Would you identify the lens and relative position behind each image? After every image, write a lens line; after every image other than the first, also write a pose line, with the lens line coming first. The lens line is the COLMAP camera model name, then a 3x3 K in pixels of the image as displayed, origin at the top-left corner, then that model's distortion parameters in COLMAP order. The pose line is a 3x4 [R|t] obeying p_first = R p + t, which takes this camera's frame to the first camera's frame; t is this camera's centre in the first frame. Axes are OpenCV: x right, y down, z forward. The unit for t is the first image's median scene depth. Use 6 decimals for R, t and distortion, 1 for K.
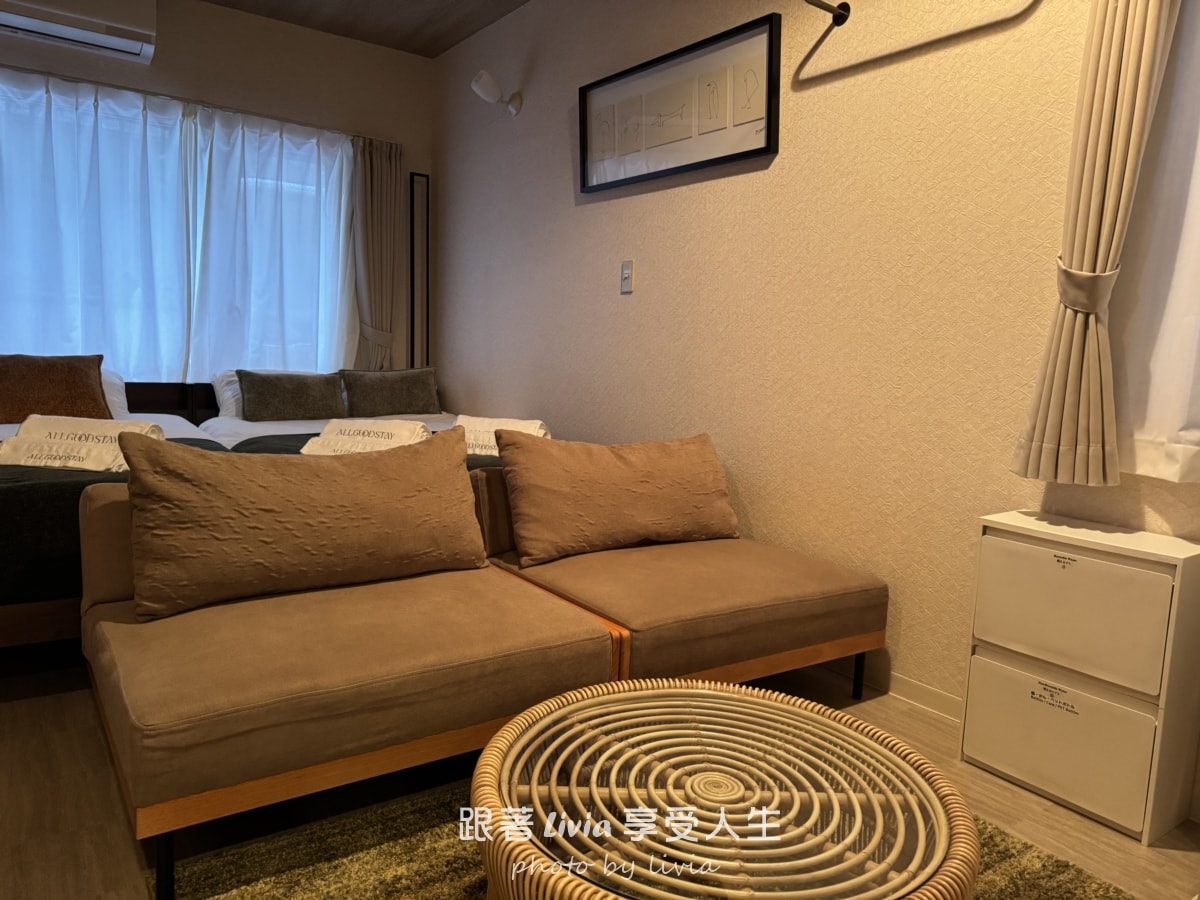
lens RADIAL K [[837.1, 0, 600.0], [0, 837.1, 450.0], [0, 0, 1]] dist [0.100874, -0.132839]
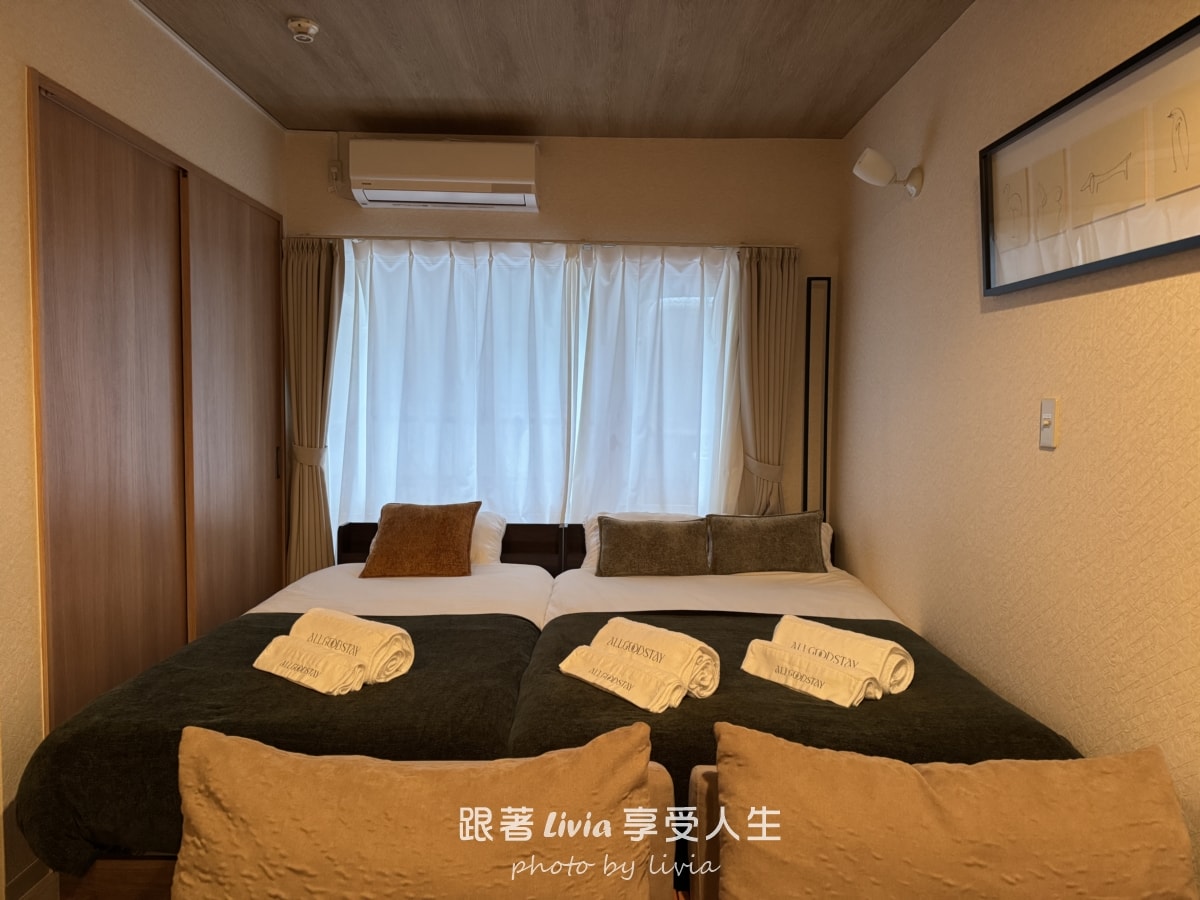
lens RADIAL K [[837.1, 0, 600.0], [0, 837.1, 450.0], [0, 0, 1]] dist [0.100874, -0.132839]
pose [[0.820348, 0.000183, -0.571865, 0.168607], [-0.041333, 0.997404, -0.058972, -0.185750], [0.570369, 0.072015, 0.818225, 0.392190]]
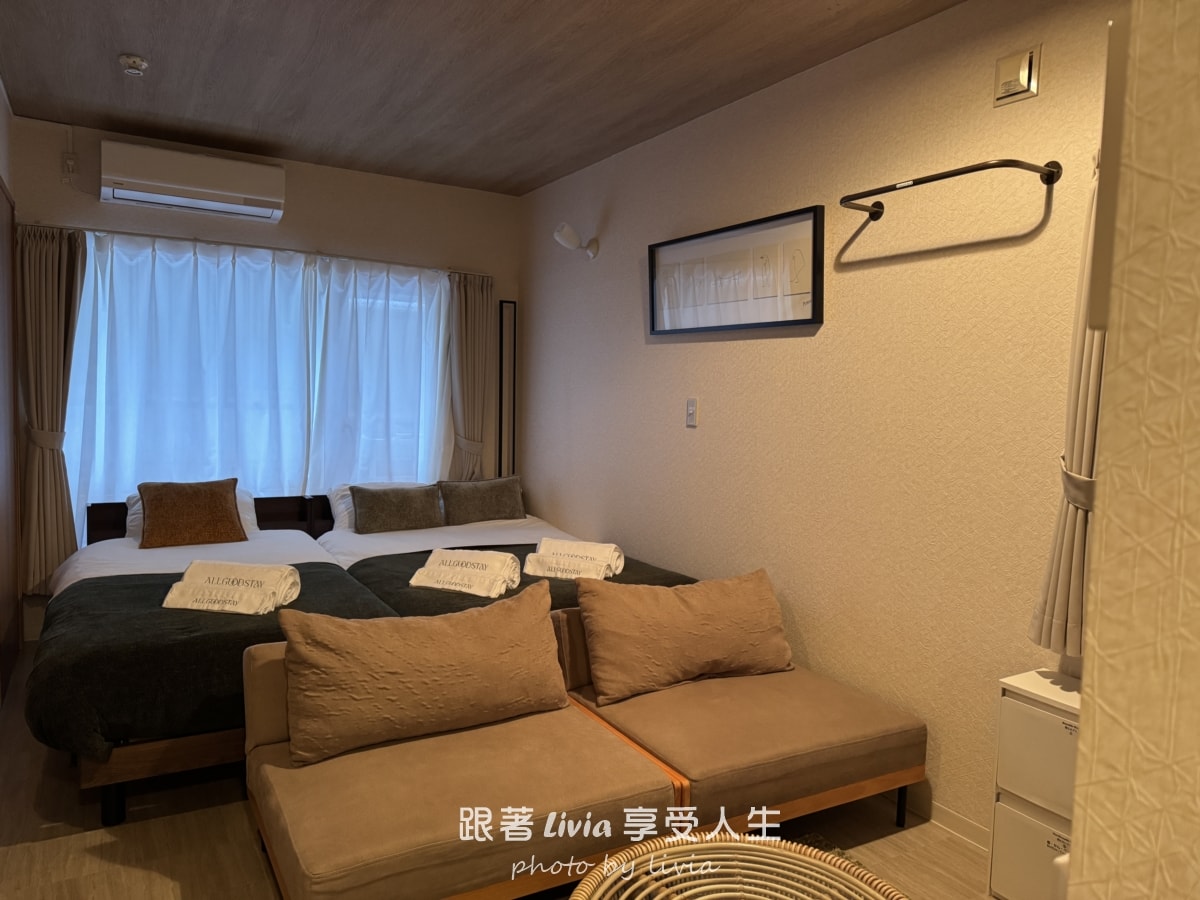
lens RADIAL K [[833.2, 0, 603.4], [0, 833.2, 459.7], [0, 0, 1]] dist [0.127295, -0.212591]
pose [[0.996036, -0.007278, -0.088655, 0.017696], [0.003923, 0.999271, -0.037965, -0.140857], [0.088867, 0.037466, 0.995339, -0.152145]]
